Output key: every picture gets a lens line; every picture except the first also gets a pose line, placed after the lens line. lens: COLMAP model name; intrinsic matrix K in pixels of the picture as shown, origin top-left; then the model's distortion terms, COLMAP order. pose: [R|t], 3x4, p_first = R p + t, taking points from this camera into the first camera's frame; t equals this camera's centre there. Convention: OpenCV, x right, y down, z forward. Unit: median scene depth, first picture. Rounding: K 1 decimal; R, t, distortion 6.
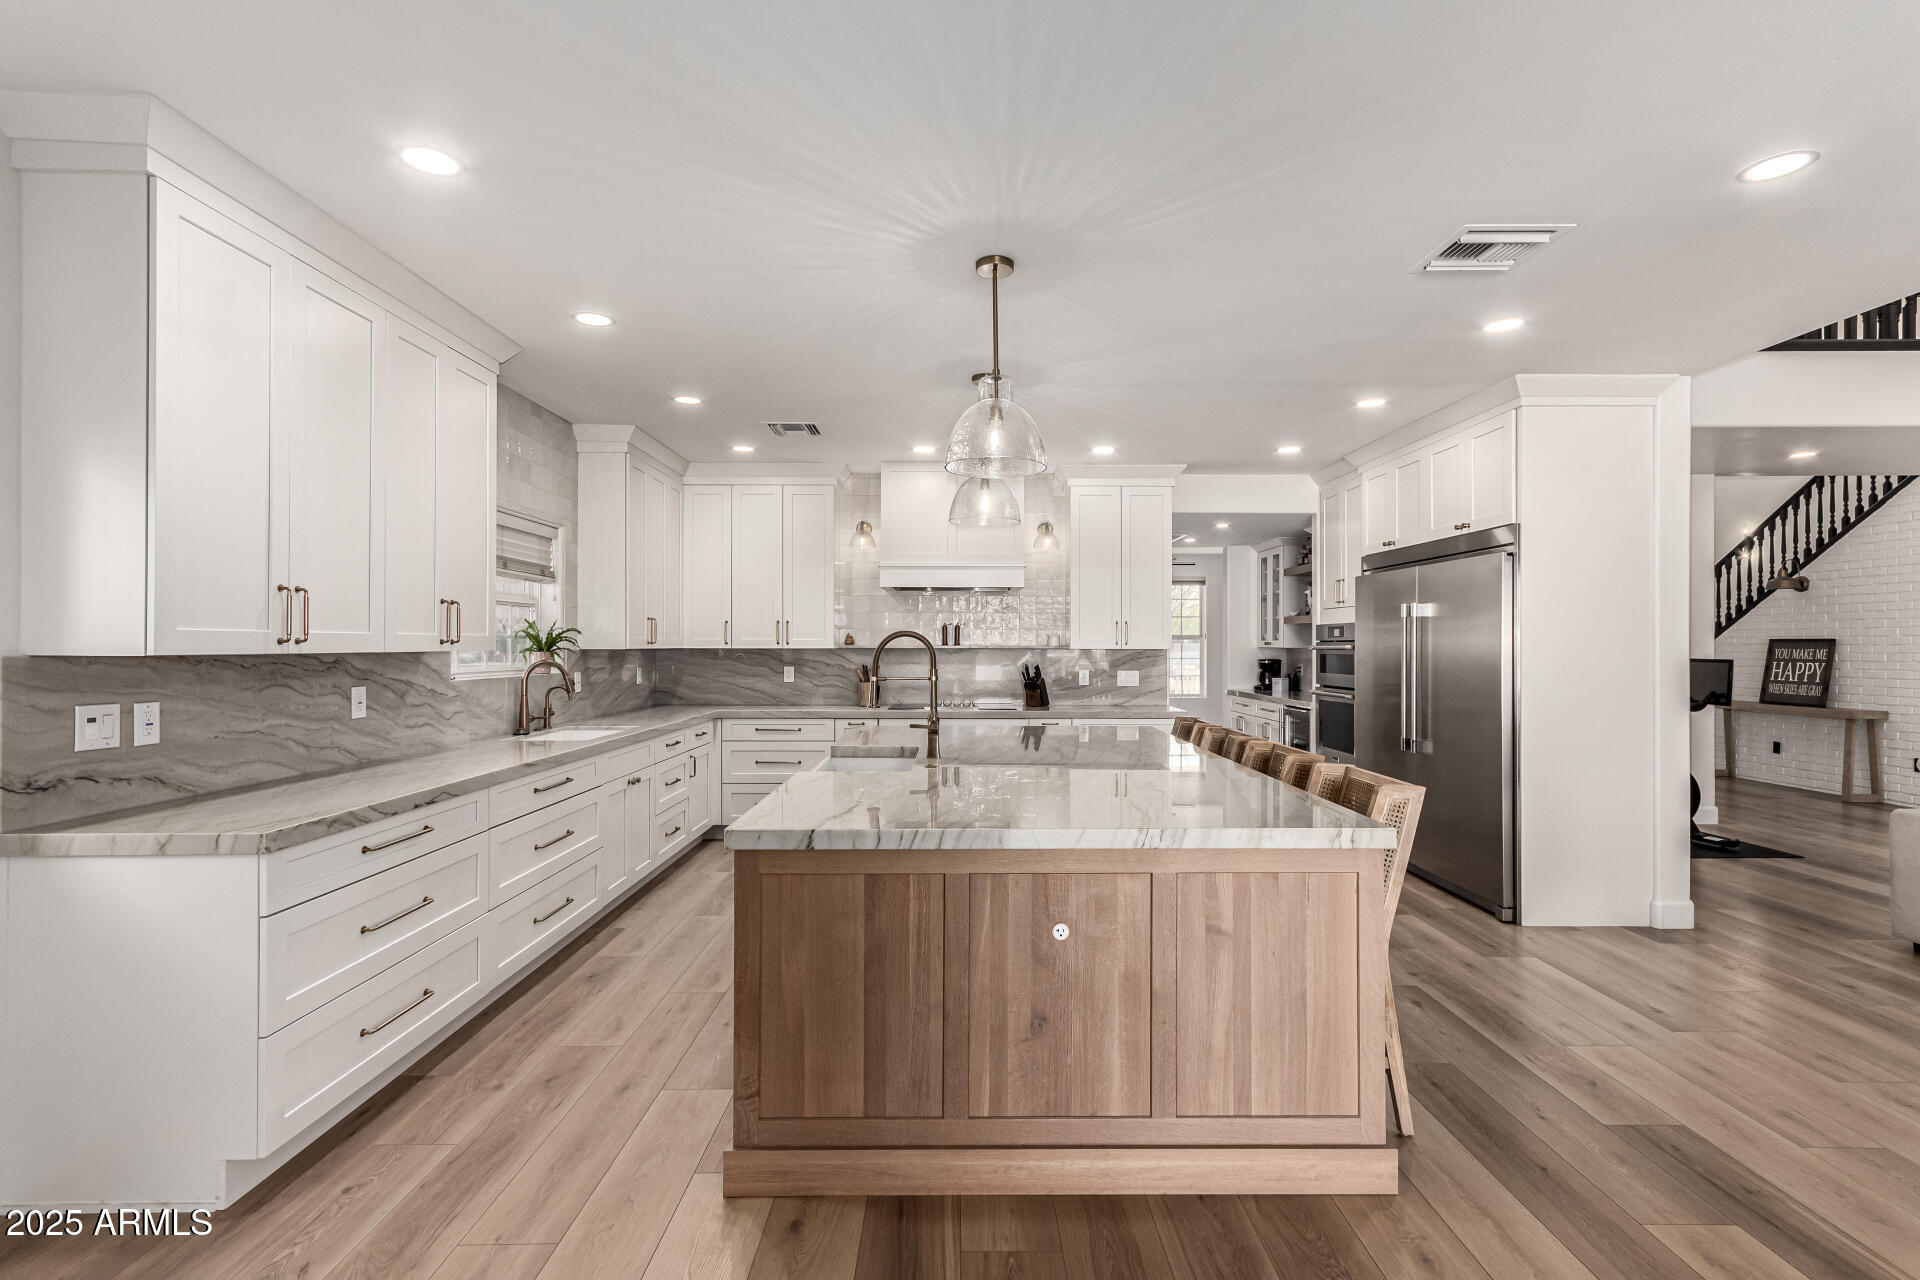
lens RADIAL K [[888.9, 0, 956.7], [0, 888.9, 642.6], [0, 0, 1]] dist [0.010889, -0.000782]
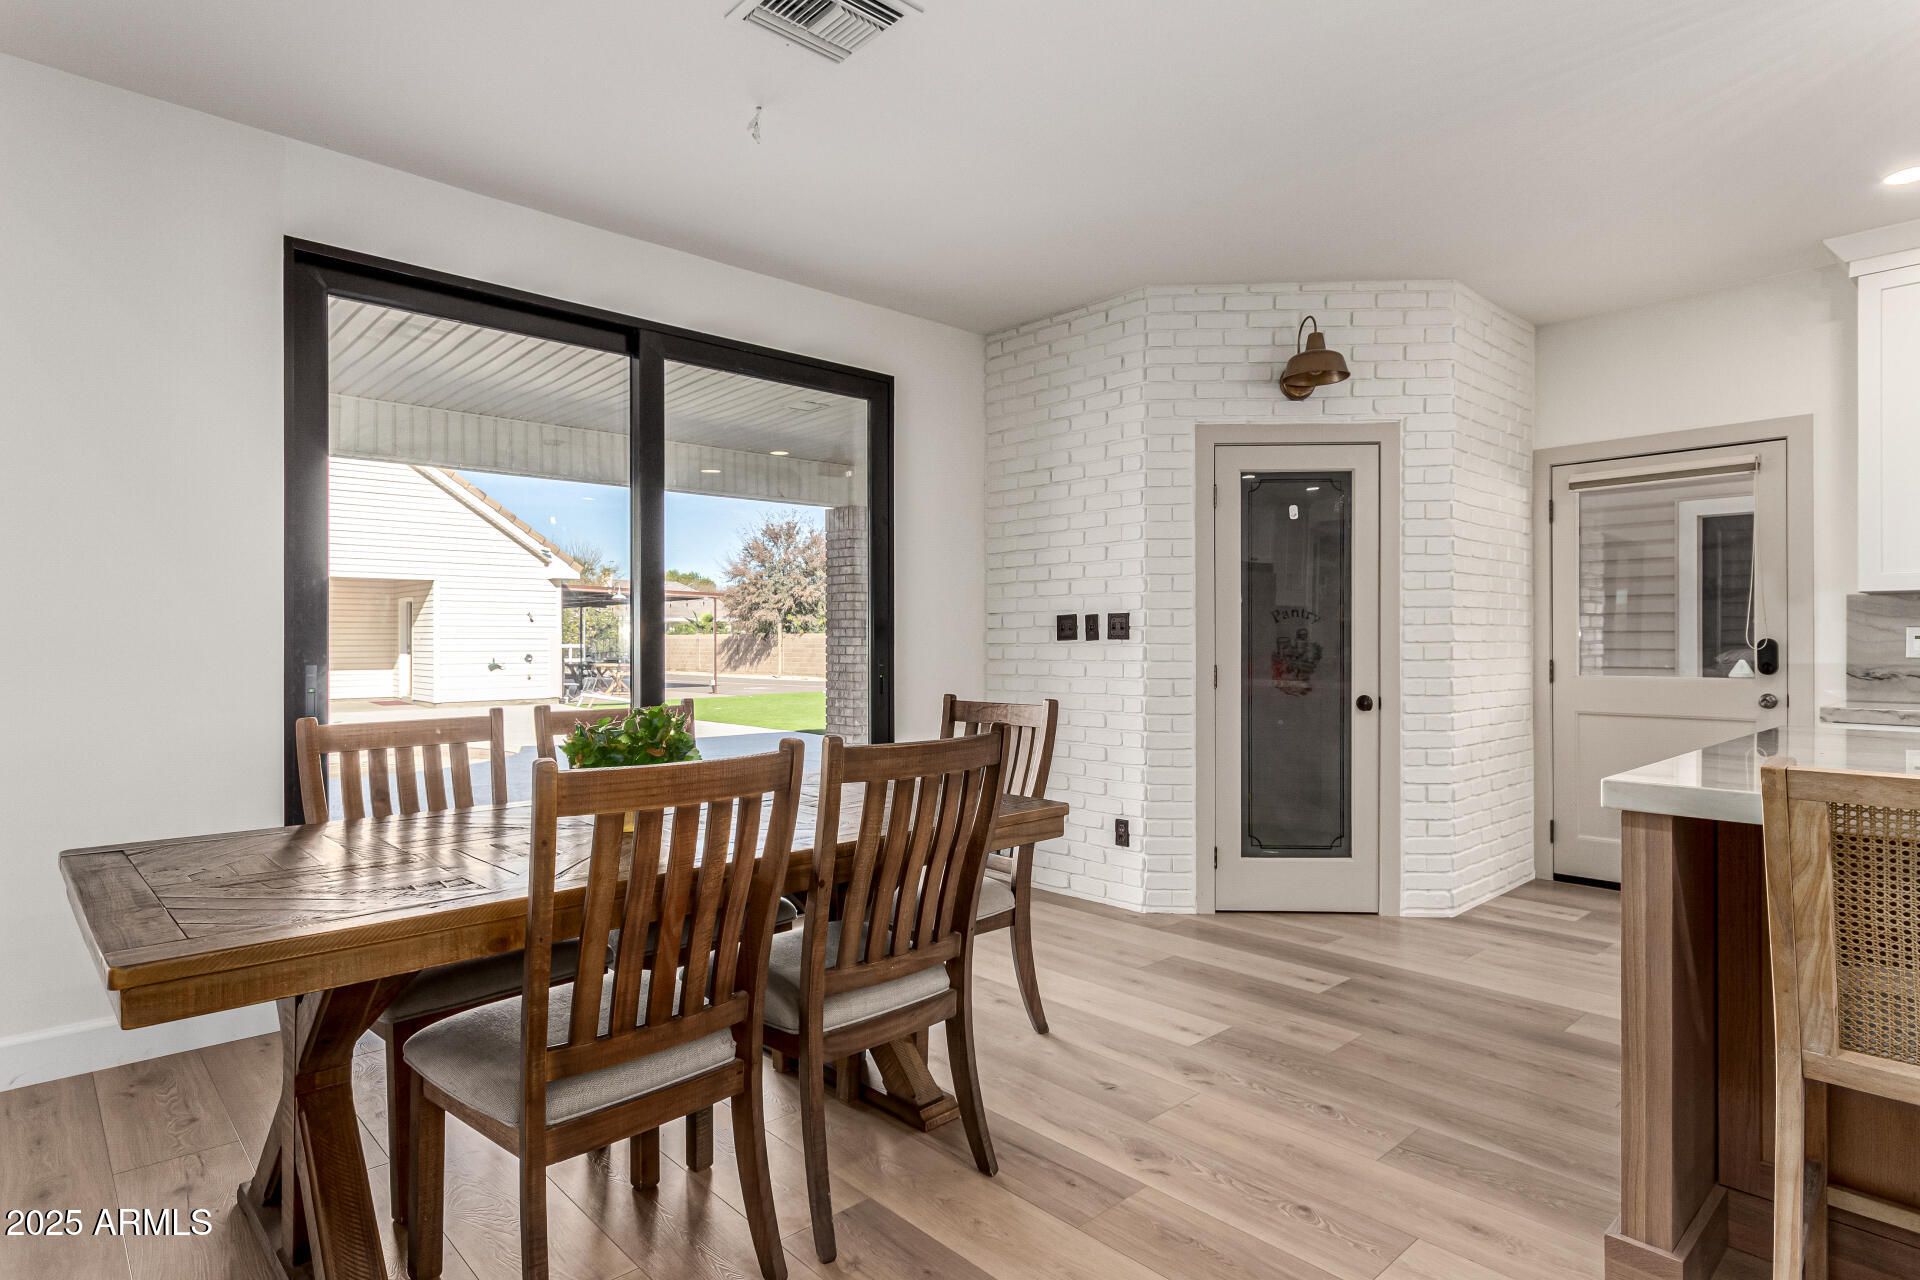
lens RADIAL K [[1041.6, 0, 975.6], [0, 1041.6, 638.4], [0, 0, 1]] dist [0.007999, 0.000939]
pose [[-0.726229, -0.002377, -0.687449, 0.519577], [0.001776, 0.999984, -0.005335, 0.036209], [0.687451, -0.005095, -0.726213, 0.455410]]
